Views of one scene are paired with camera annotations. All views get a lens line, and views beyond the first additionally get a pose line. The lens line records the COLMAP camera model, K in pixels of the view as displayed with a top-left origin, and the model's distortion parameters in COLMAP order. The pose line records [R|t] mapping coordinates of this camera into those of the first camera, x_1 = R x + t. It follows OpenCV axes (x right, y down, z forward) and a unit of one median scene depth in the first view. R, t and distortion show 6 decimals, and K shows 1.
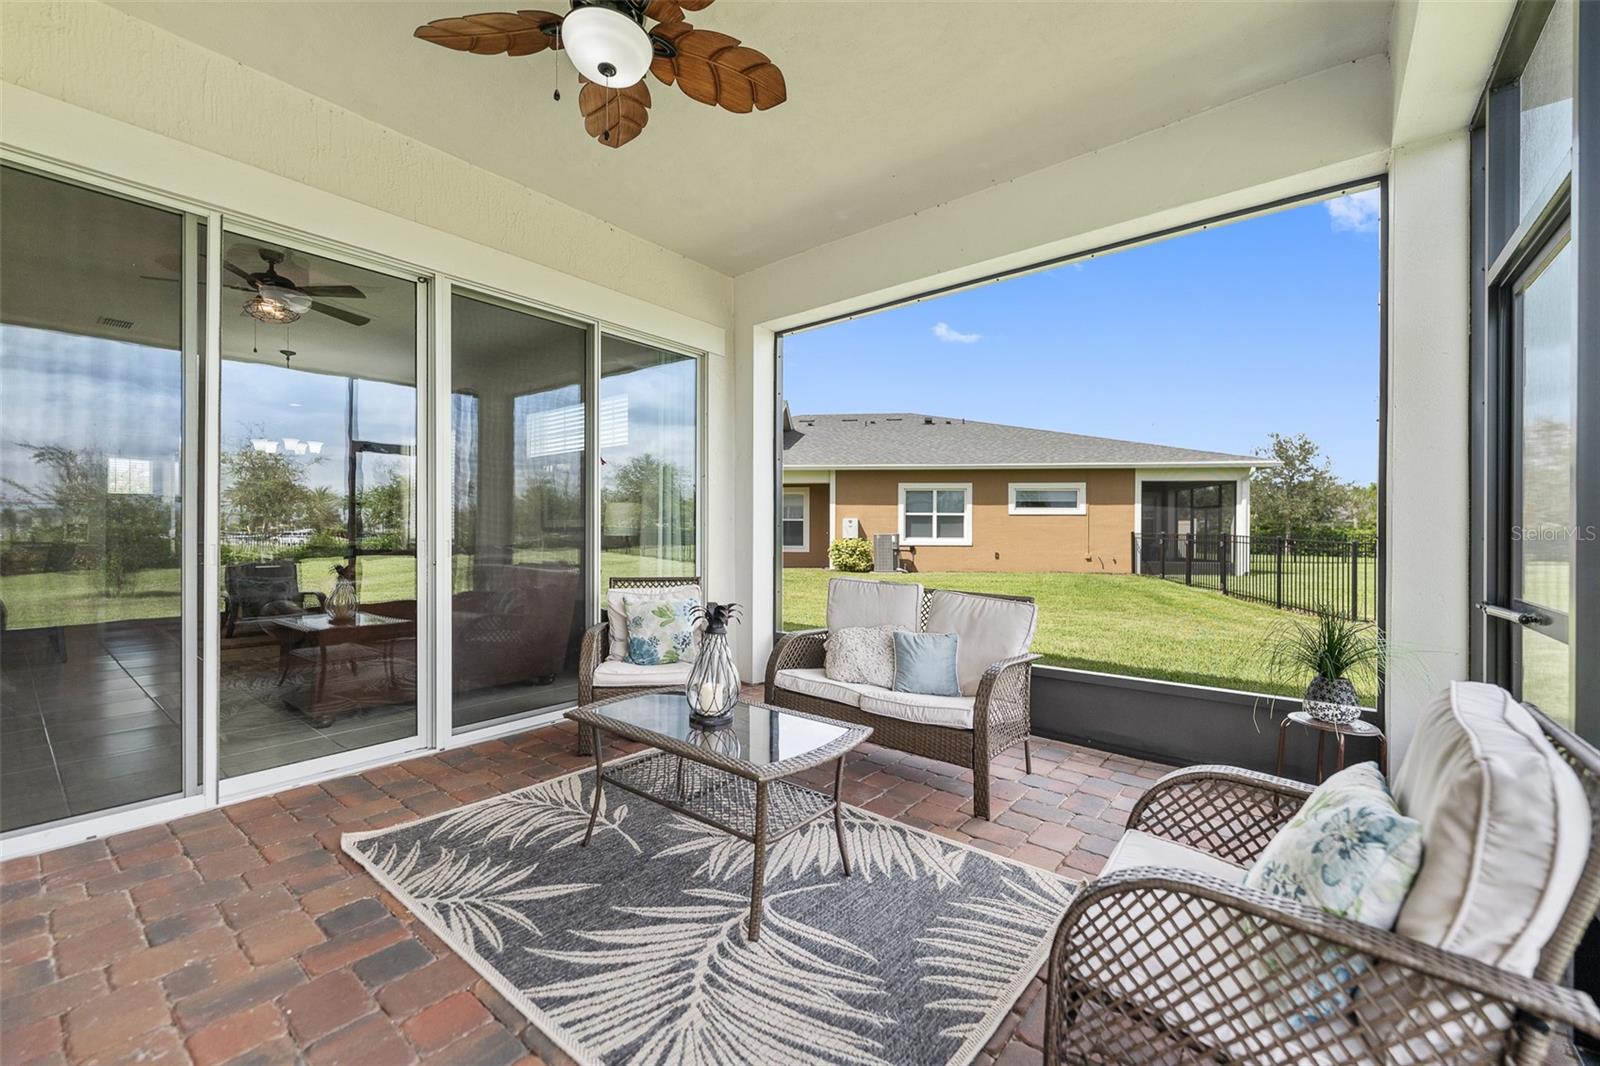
lens RADIAL K [[661.9, 0, 812.6], [0, 661.9, 530.0], [0, 0, 1]] dist [0.002528, -0.000781]
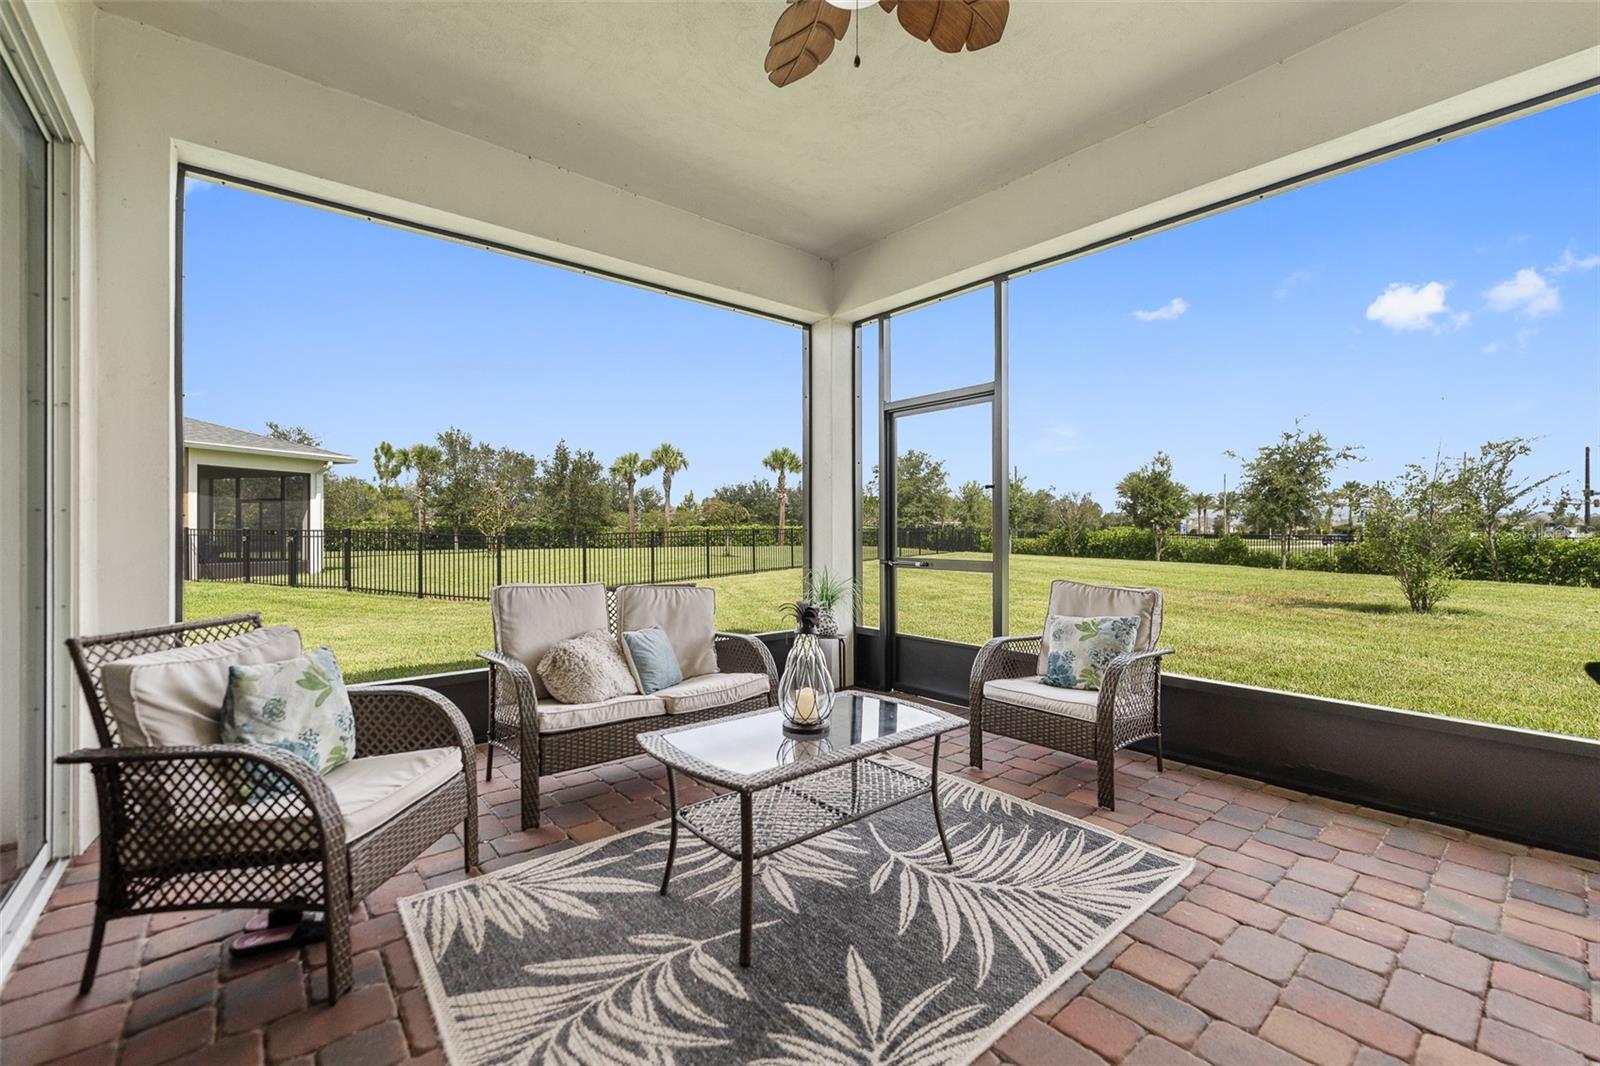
lens RADIAL K [[661.9, 0, 803.3], [0, 661.9, 526.3], [0, 0, 1]] dist [0.002528, -0.000781]
pose [[0.188704, 0.001797, 0.982032, -0.157081], [-0.001312, 0.999998, -0.001578, 0.000750], [-0.982033, -0.000991, 0.188706, 0.122505]]
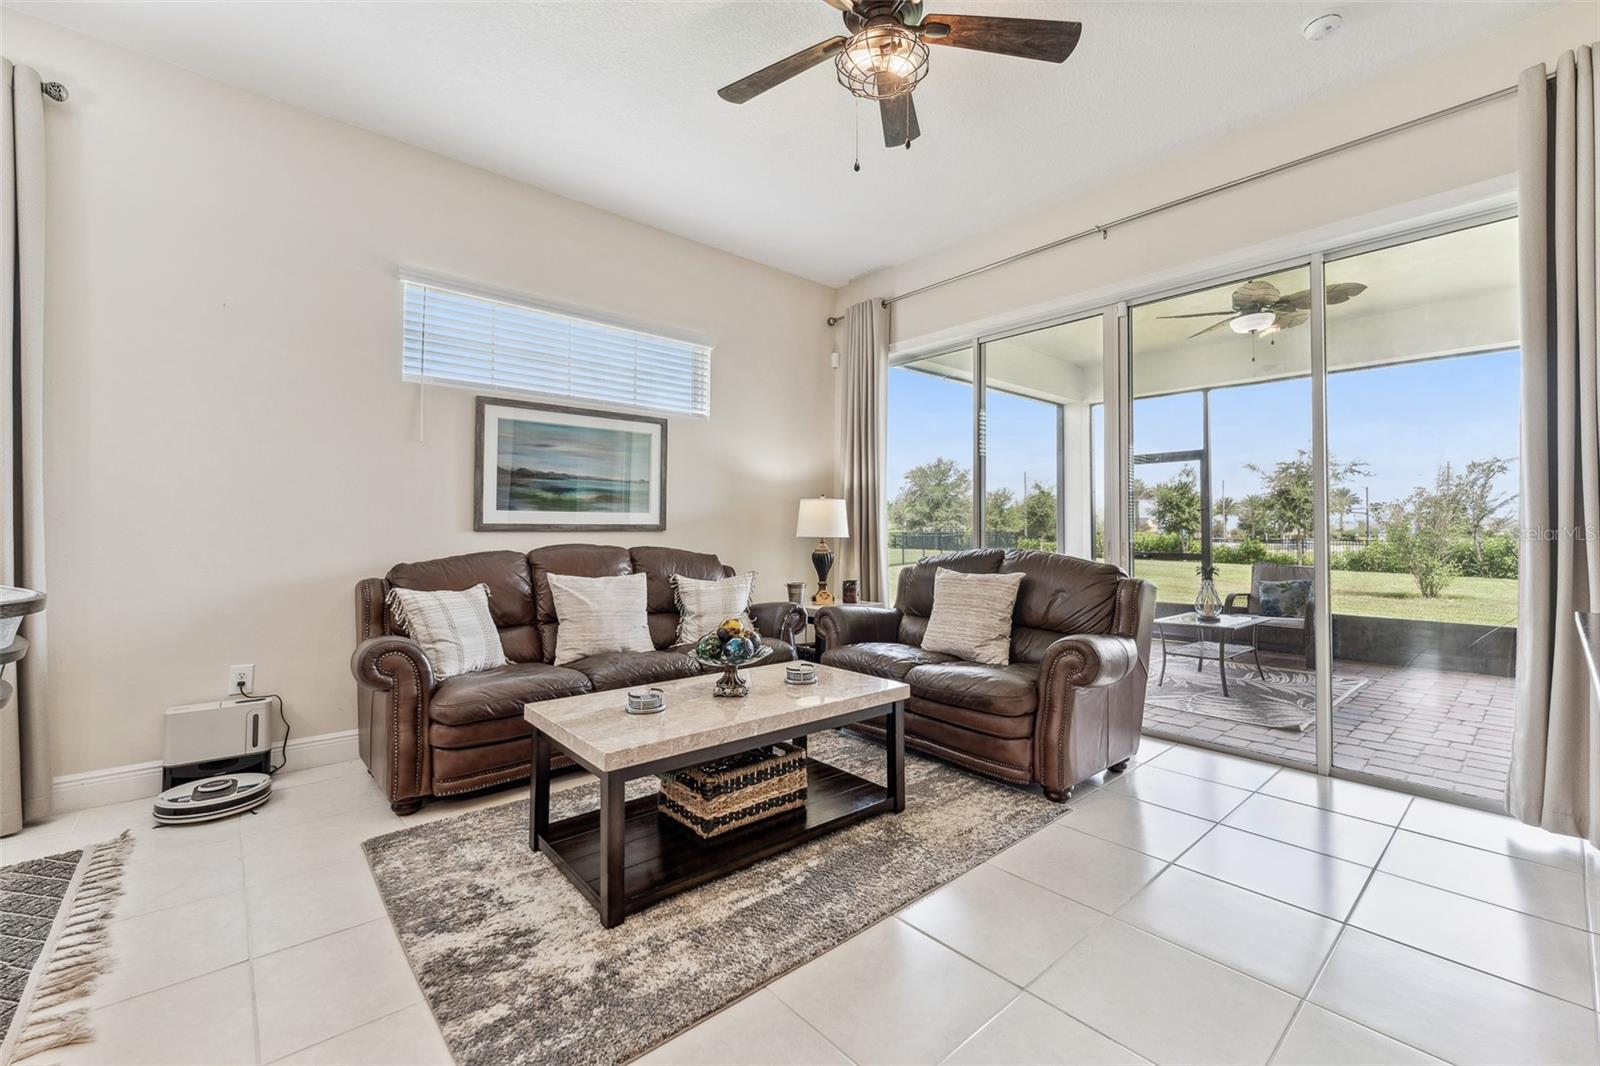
lens RADIAL K [[661.9, 0, 825.4], [0, 661.9, 511.9], [0, 0, 1]] dist [0.002528, -0.000781]
pose [[0.158281, 0.028095, 0.986994, -0.317706], [-0.005842, 0.999604, -0.027517, 0.000217], [-0.987377, -0.001411, 0.158382, 0.241713]]
